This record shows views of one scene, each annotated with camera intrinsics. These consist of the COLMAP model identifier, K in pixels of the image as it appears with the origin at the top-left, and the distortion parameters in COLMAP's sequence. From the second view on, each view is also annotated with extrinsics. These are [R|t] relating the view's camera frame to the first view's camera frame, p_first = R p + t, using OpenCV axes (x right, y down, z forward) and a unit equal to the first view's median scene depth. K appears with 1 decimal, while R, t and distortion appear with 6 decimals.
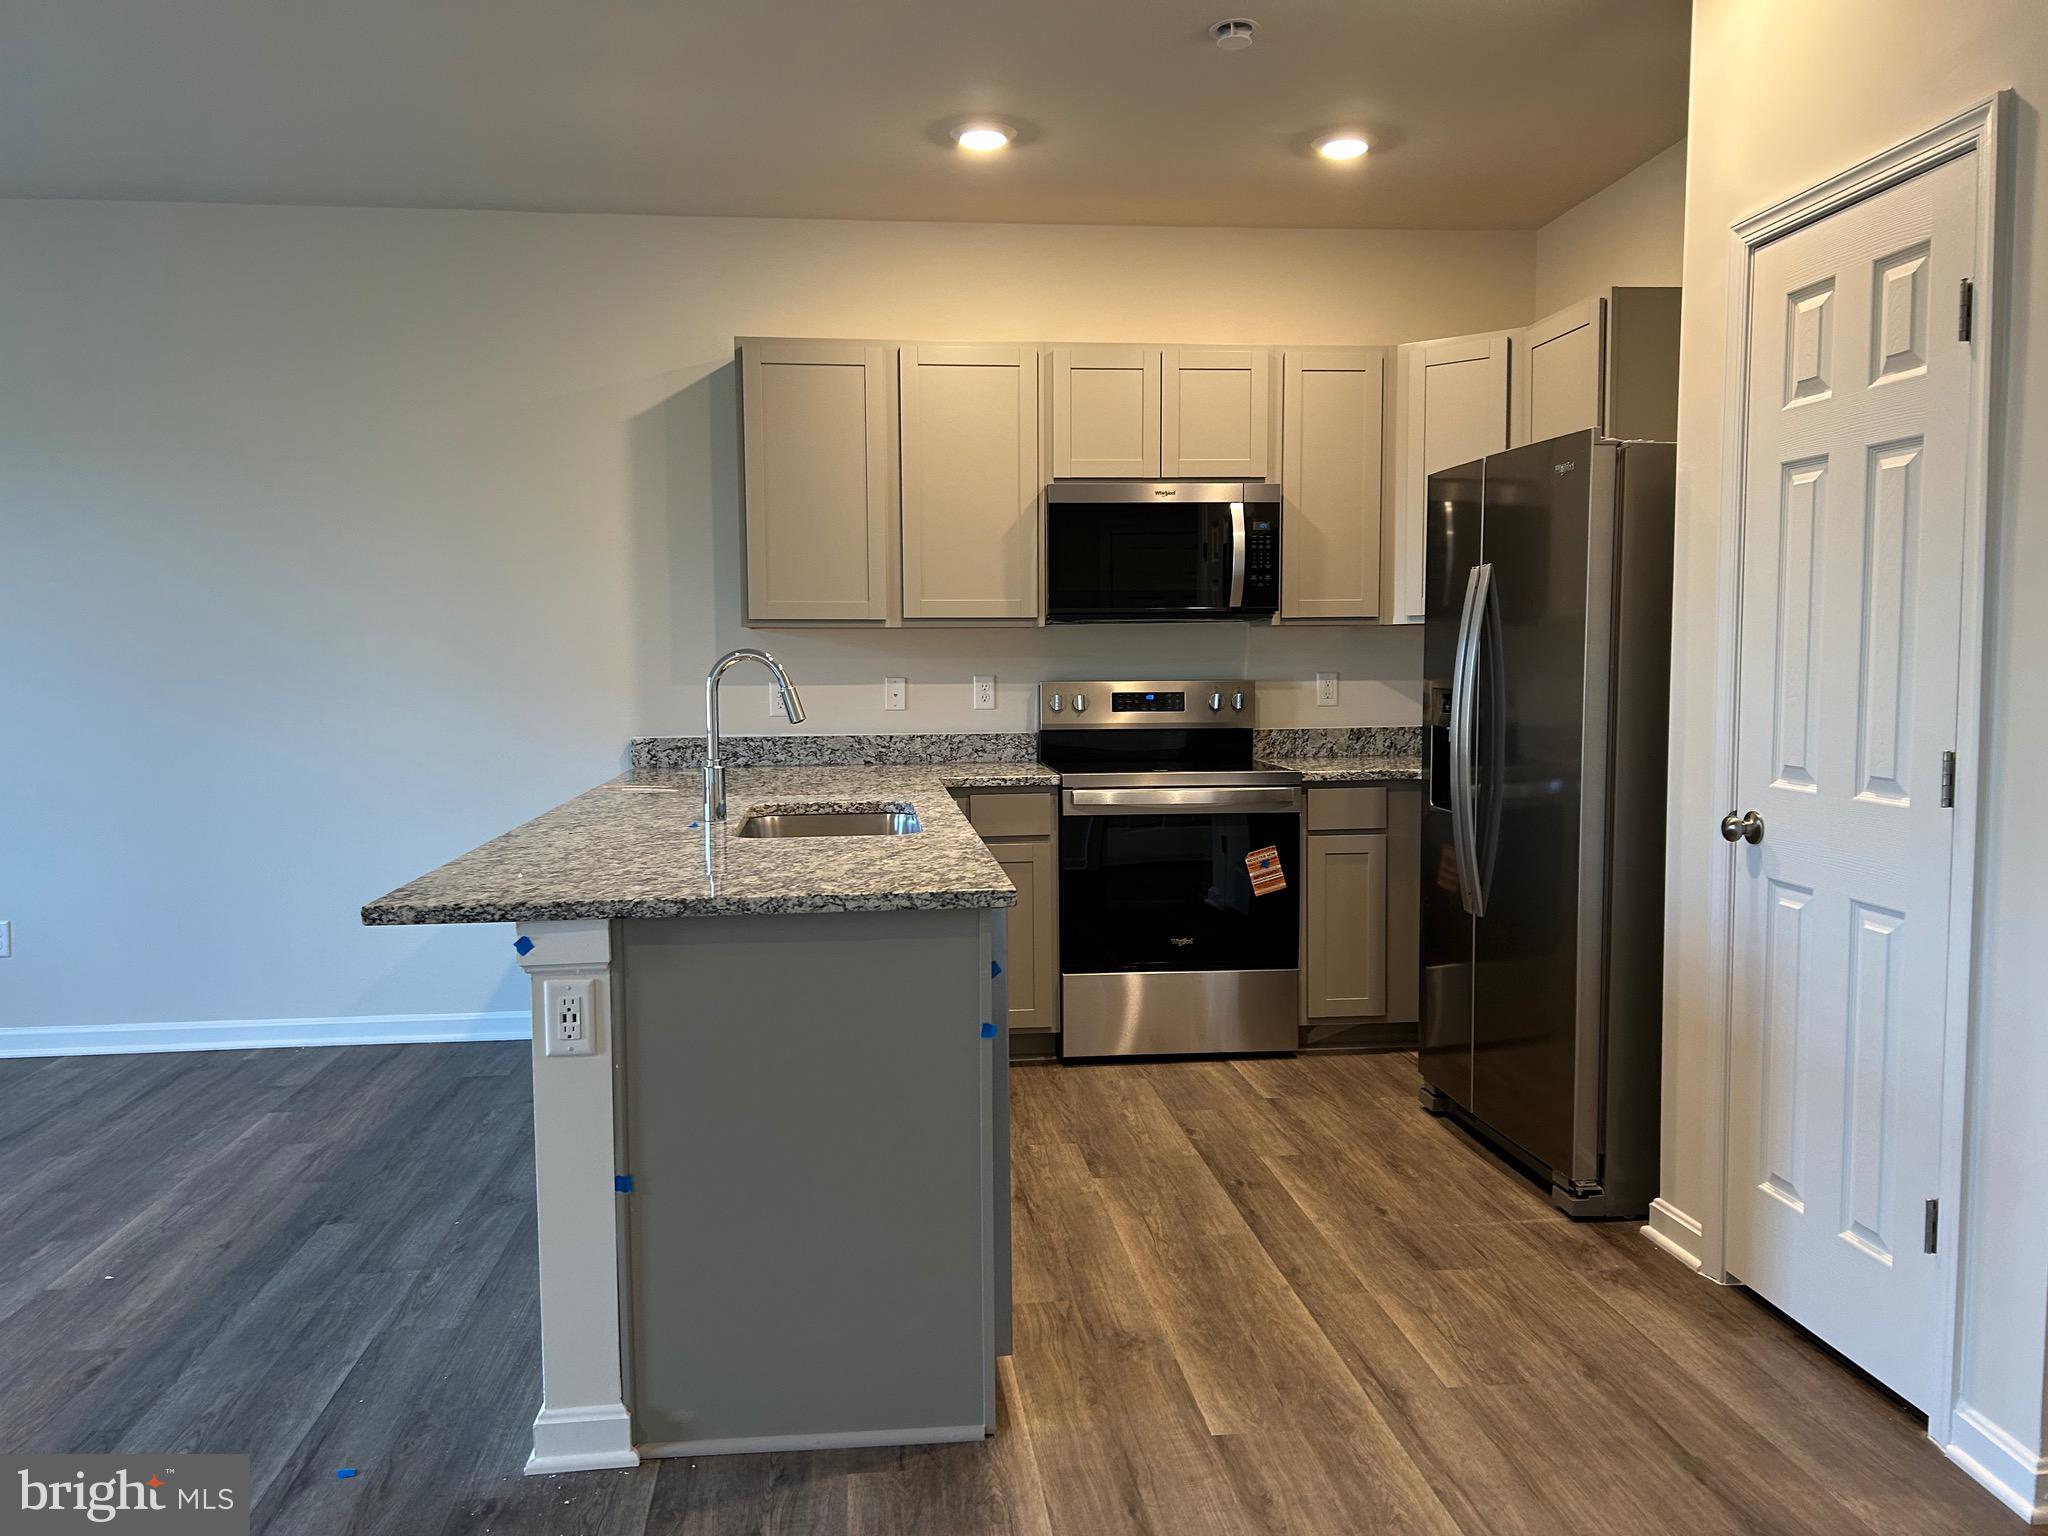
lens RADIAL K [[1576.9, 0, 1018.5], [0, 1576.9, 785.8], [0, 0, 1]] dist [0.111760, -0.303169]
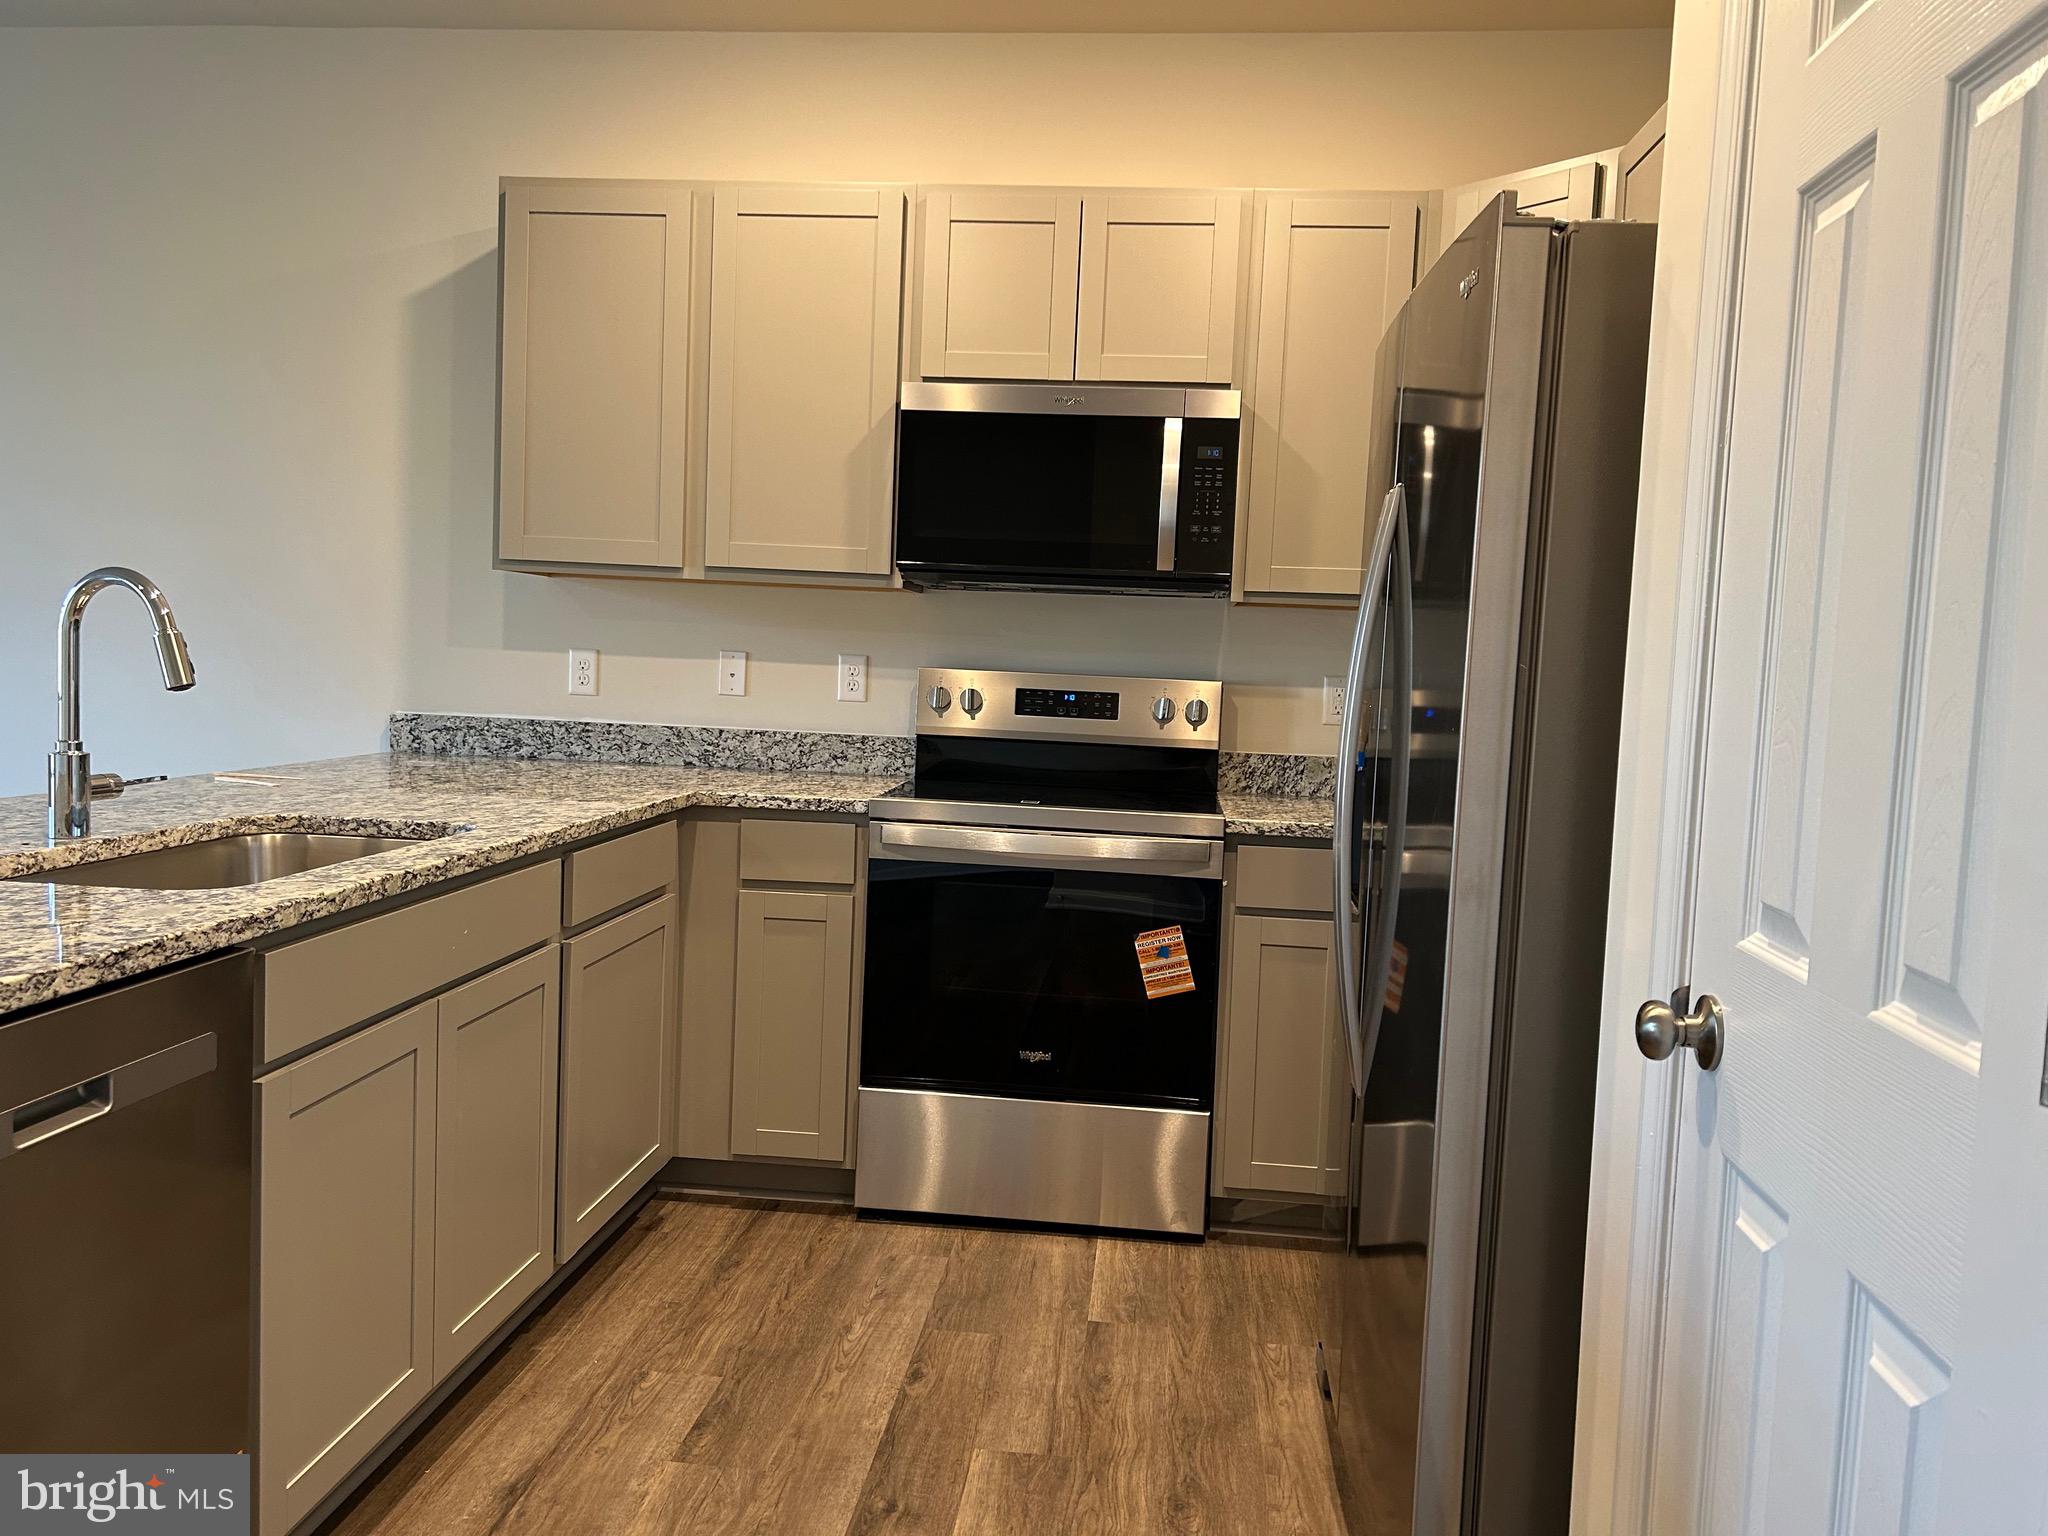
lens RADIAL K [[1573.1, 0, 1023.4], [0, 1573.1, 775.5], [0, 0, 1]] dist [0.088506, -0.178721]
pose [[0.977486, 0.065112, -0.200703, 0.224798], [-0.066915, 0.997756, -0.002206, -0.019621], [0.200109, 0.015587, 0.979650, 0.329335]]
